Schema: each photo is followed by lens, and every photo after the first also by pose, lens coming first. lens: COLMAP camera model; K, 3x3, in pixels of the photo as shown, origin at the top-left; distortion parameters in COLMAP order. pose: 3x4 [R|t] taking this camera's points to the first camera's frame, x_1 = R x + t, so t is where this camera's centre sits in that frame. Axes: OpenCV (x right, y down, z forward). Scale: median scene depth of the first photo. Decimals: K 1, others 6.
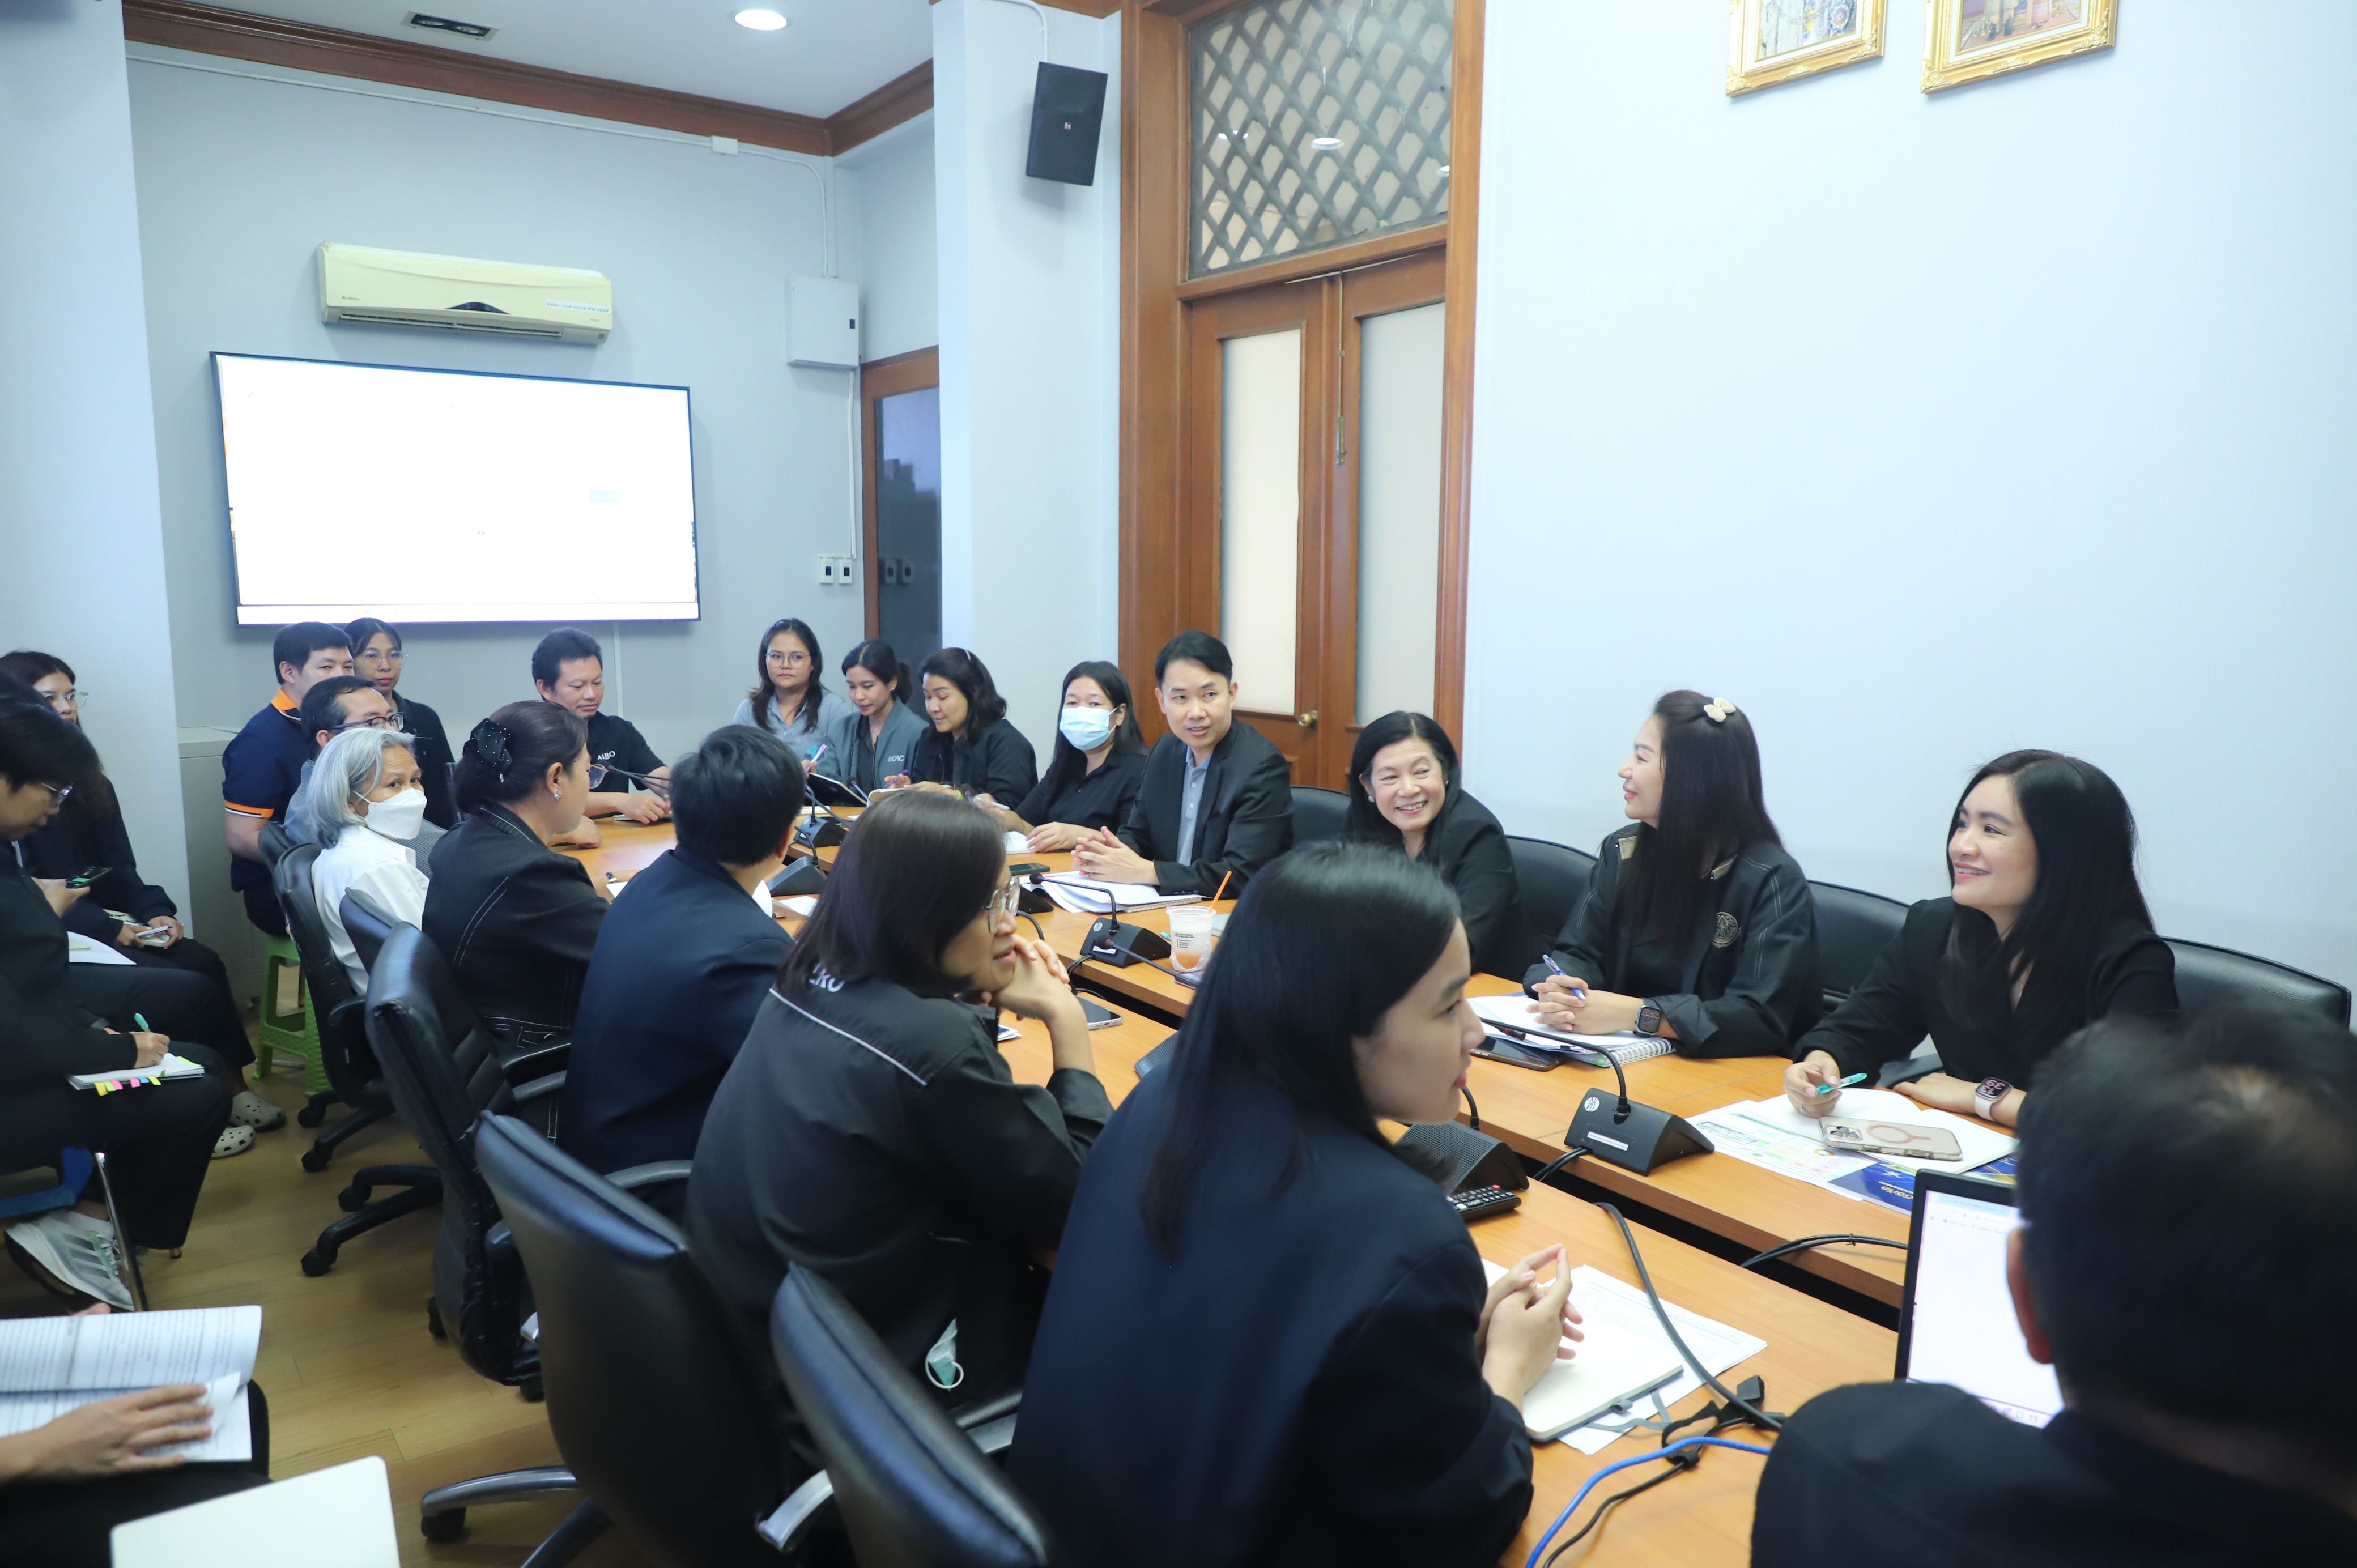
lens RADIAL K [[1540.1, 0, 1186.7], [0, 1540.1, 780.5], [0, 0, 1]] dist [-0.006602, -0.003691]
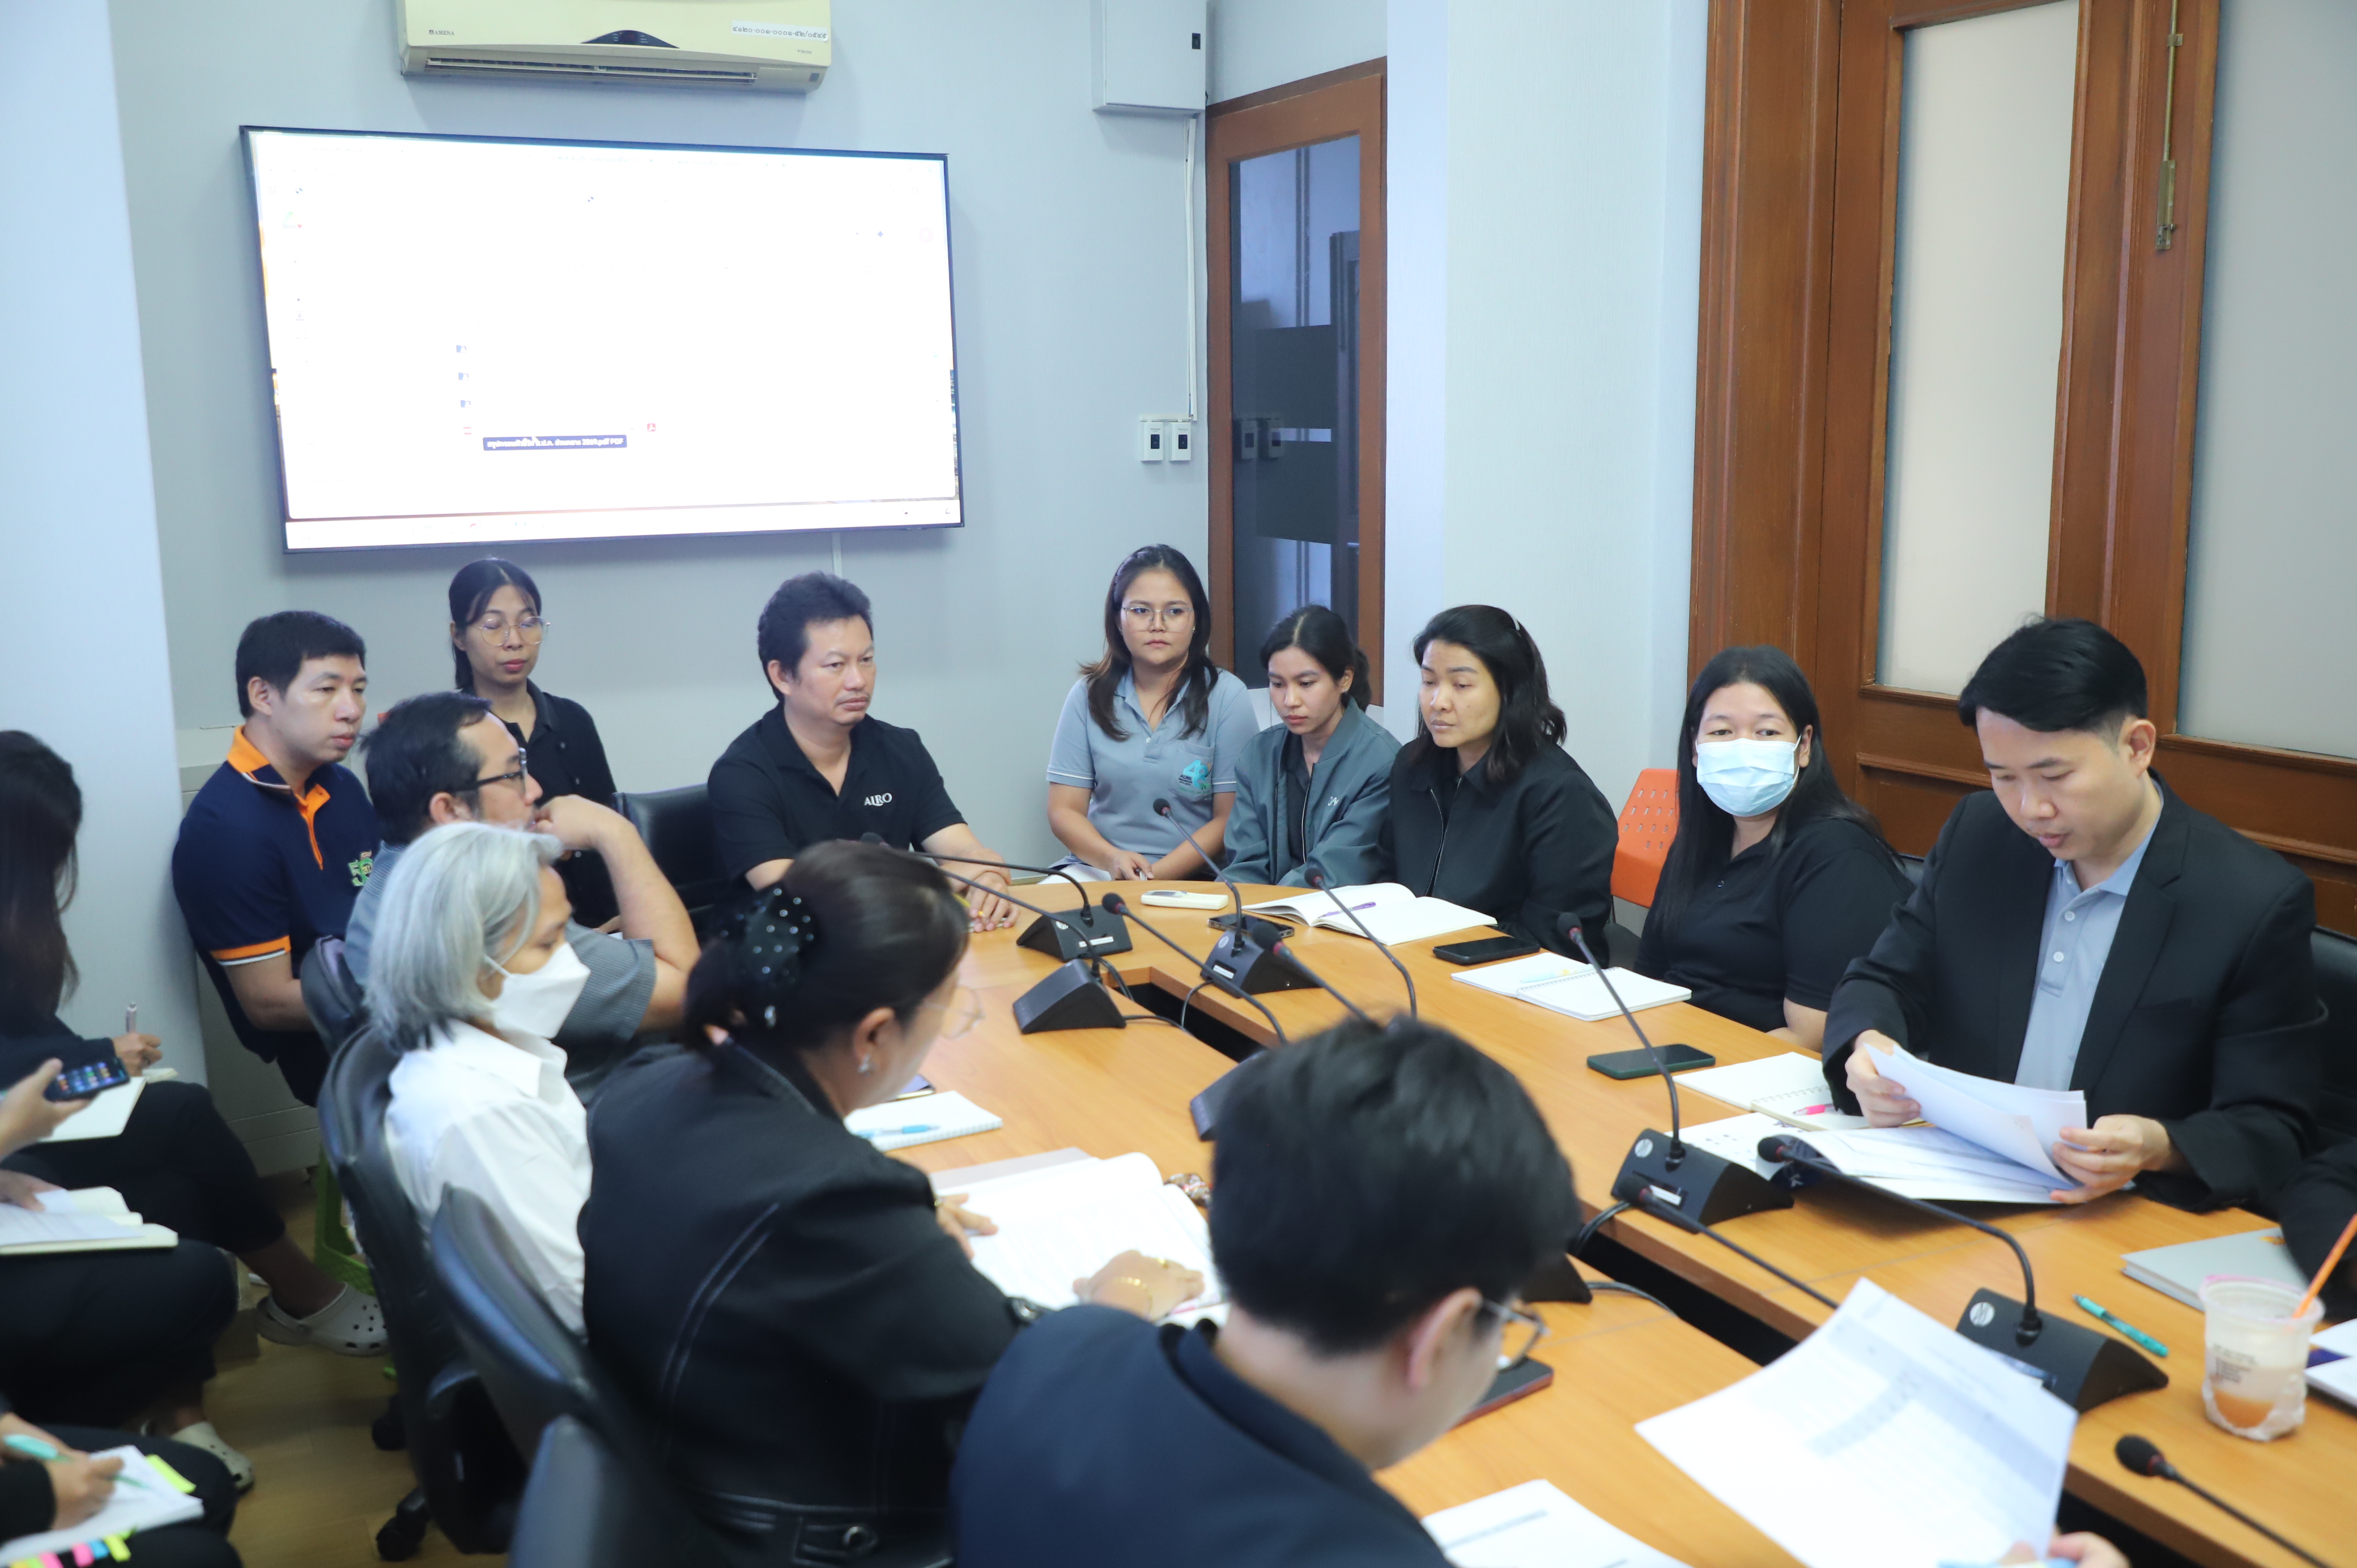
lens RADIAL K [[2179.7, 0, 1189.0], [0, 2179.7, 788.5], [0, 0, 1]] dist [0.004149, 0.000000]
pose [[0.985582, 0.009535, -0.168931, -0.096536], [-0.002574, 0.999140, 0.041375, -0.045217], [0.169180, -0.040343, 0.984759, 0.172160]]
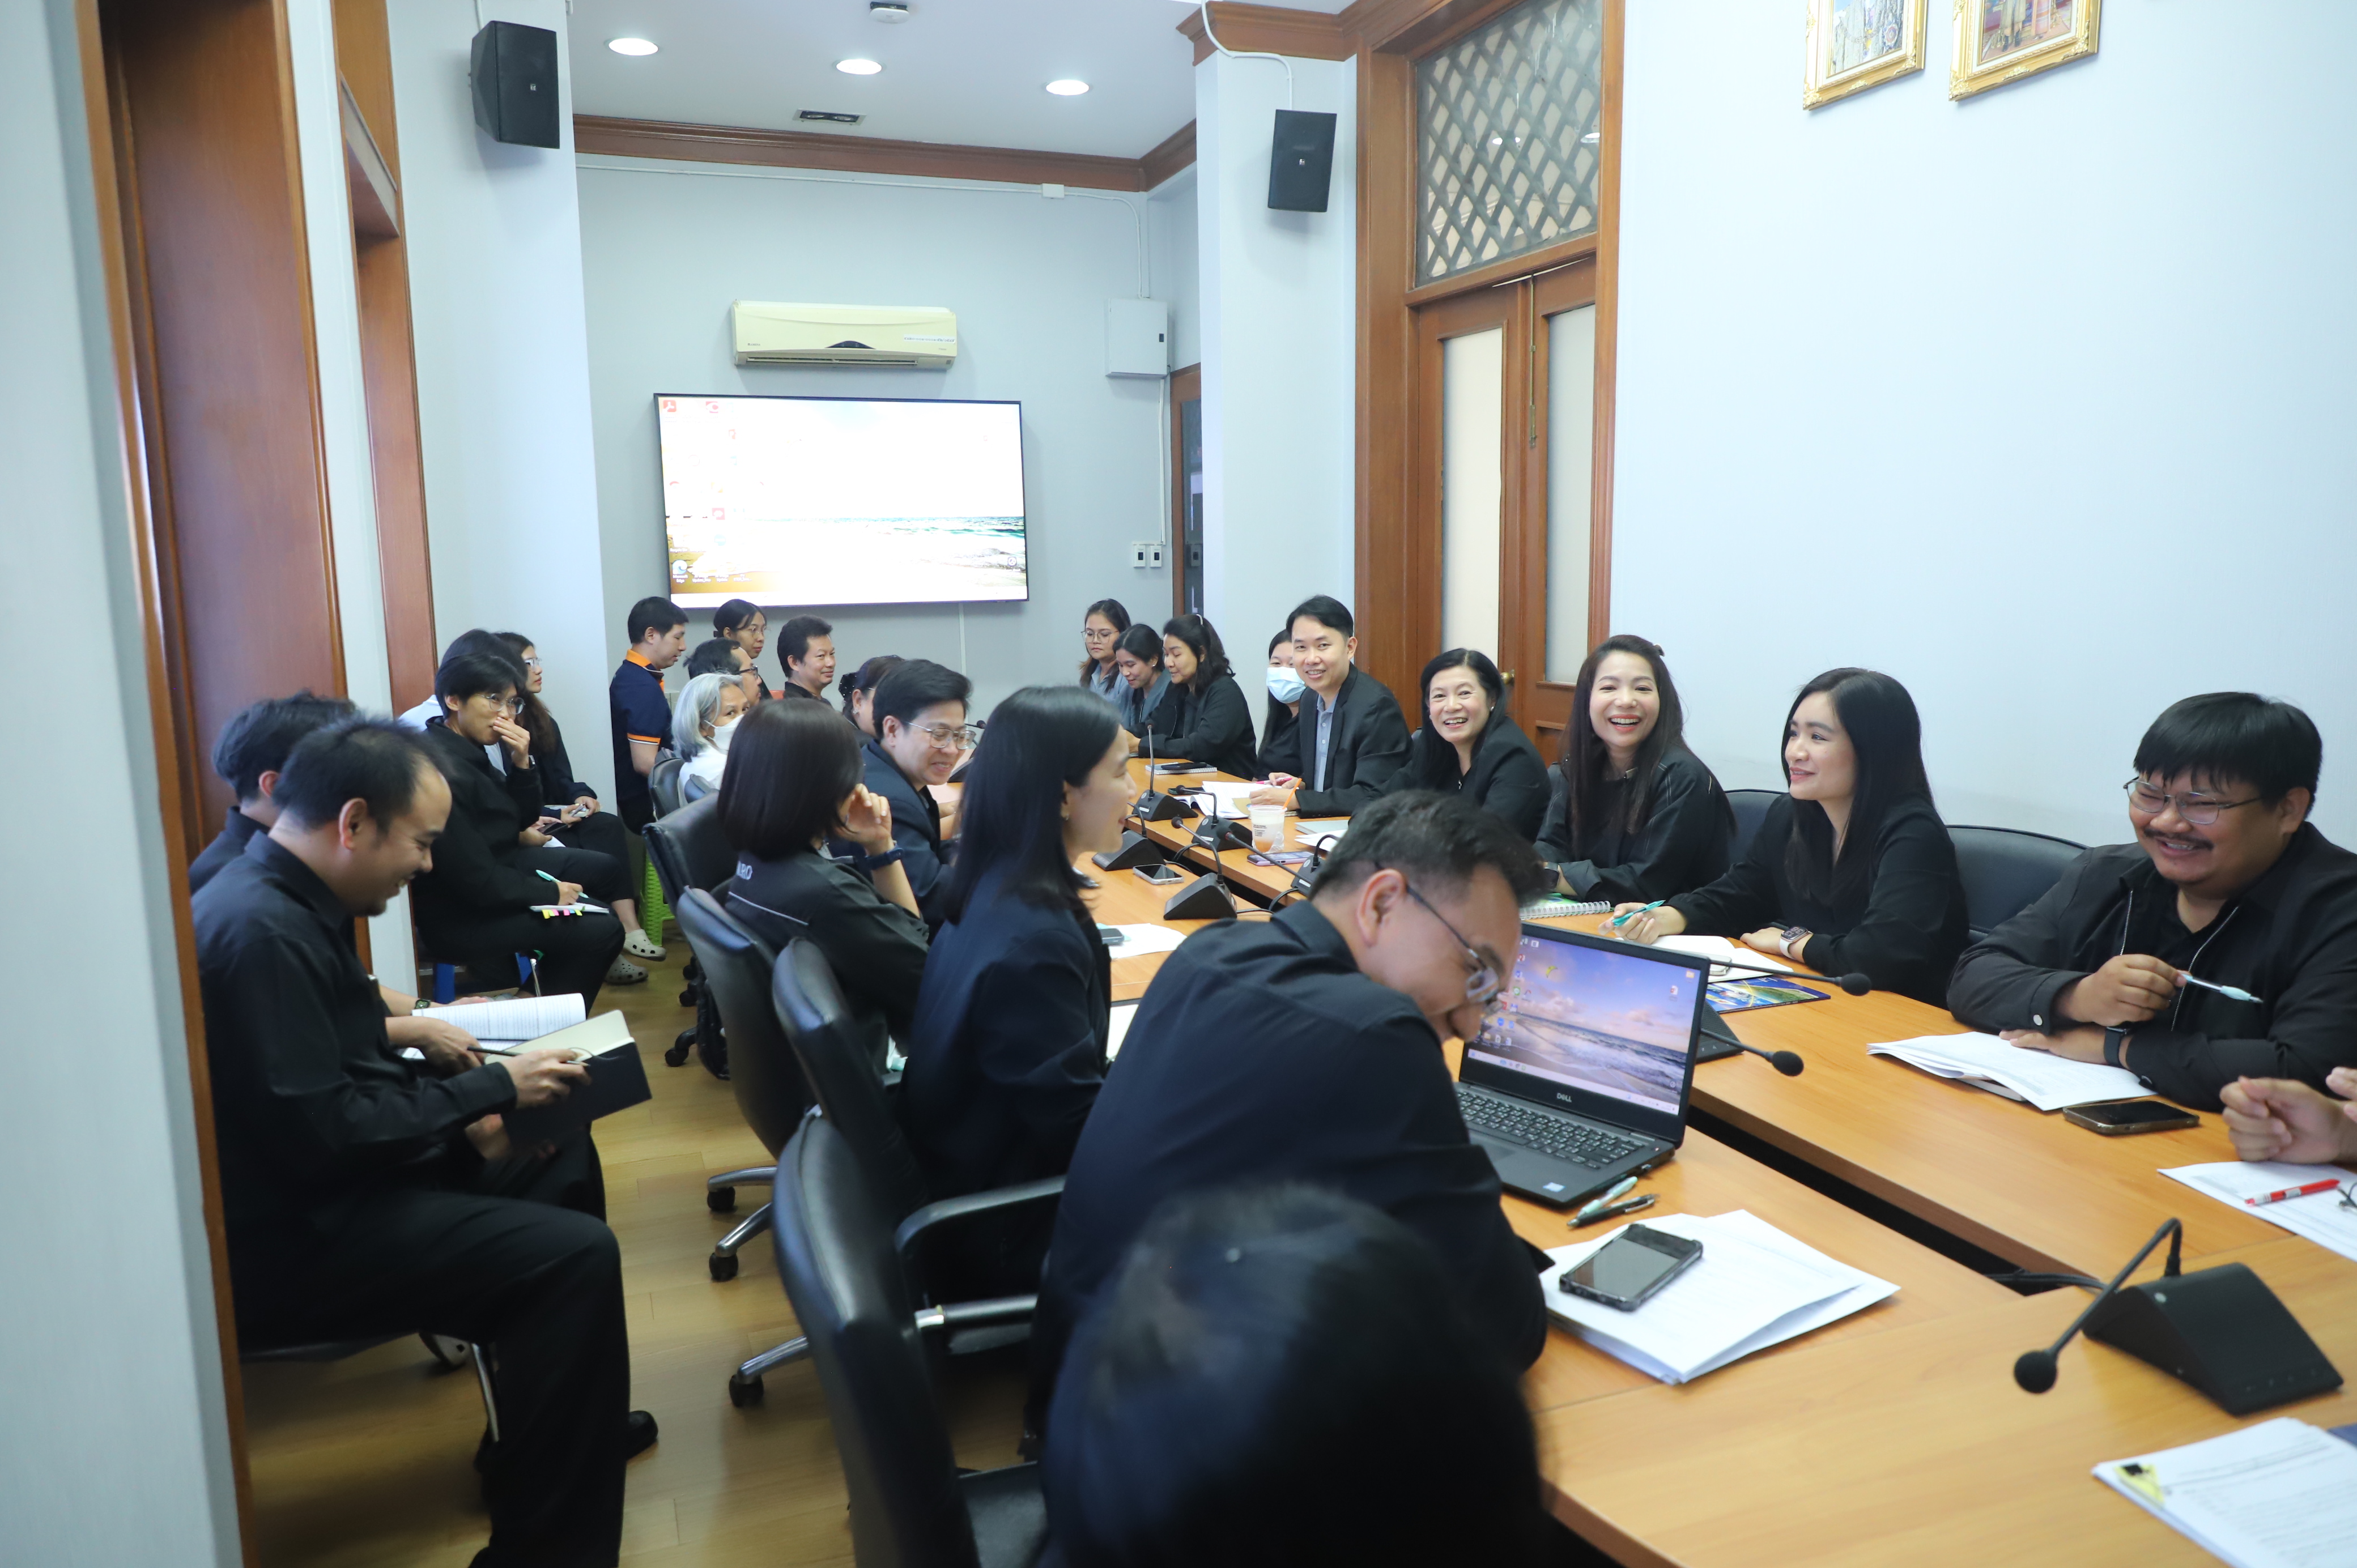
lens RADIAL K [[1540.1, 0, 1179.0], [0, 1540.1, 776.5], [0, 0, 1]] dist [-0.006602, -0.003691]
pose [[0.964559, 0.014876, -0.263447, 0.138900], [-0.012891, 0.999874, 0.009261, 0.022892], [0.263551, -0.005537, 0.964629, -0.131015]]
